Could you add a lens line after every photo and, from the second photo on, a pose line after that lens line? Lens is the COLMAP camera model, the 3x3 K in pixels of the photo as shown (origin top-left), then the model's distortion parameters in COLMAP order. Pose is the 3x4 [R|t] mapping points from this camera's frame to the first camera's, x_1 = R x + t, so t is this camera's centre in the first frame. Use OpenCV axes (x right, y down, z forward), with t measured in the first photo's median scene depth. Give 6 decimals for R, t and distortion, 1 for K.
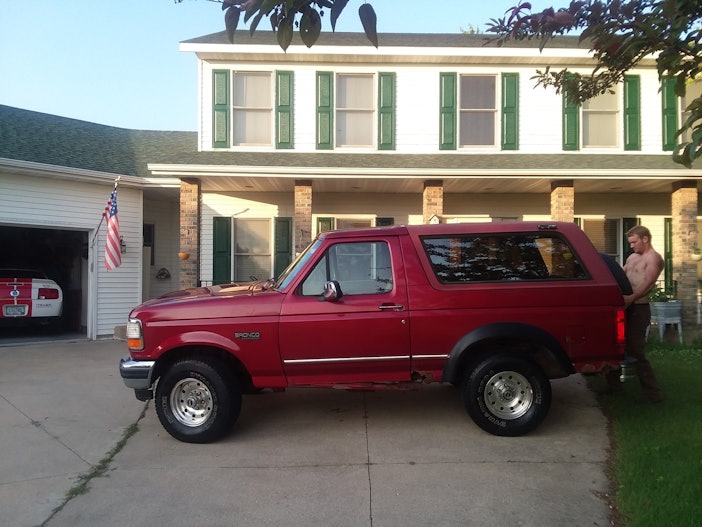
lens RADIAL K [[584.6, 0, 353.1], [0, 584.6, 266.3], [0, 0, 1]] dist [0.054224, -0.060111]
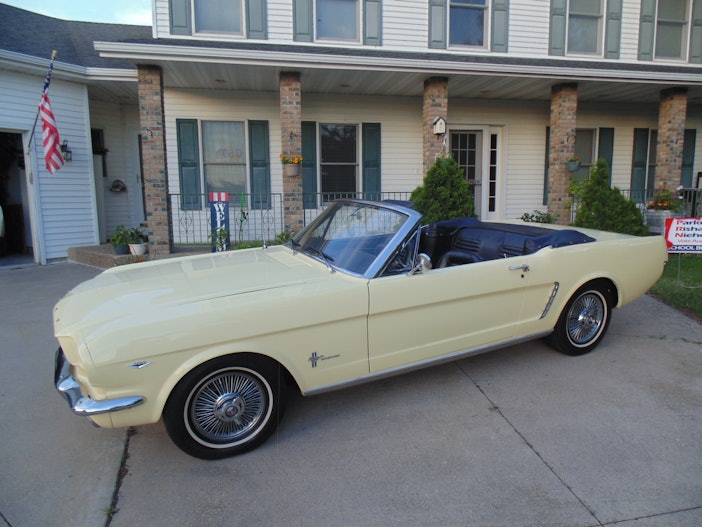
lens RADIAL K [[518.5, 0, 381.8], [0, 518.5, 264.5], [0, 0, 1]] dist [-0.006115, 0.010365]
pose [[0.985545, -0.030733, 0.166600, -0.079656], [0.003534, 0.986923, 0.161156, 0.006161], [-0.169375, -0.158237, 0.972766, 0.182720]]
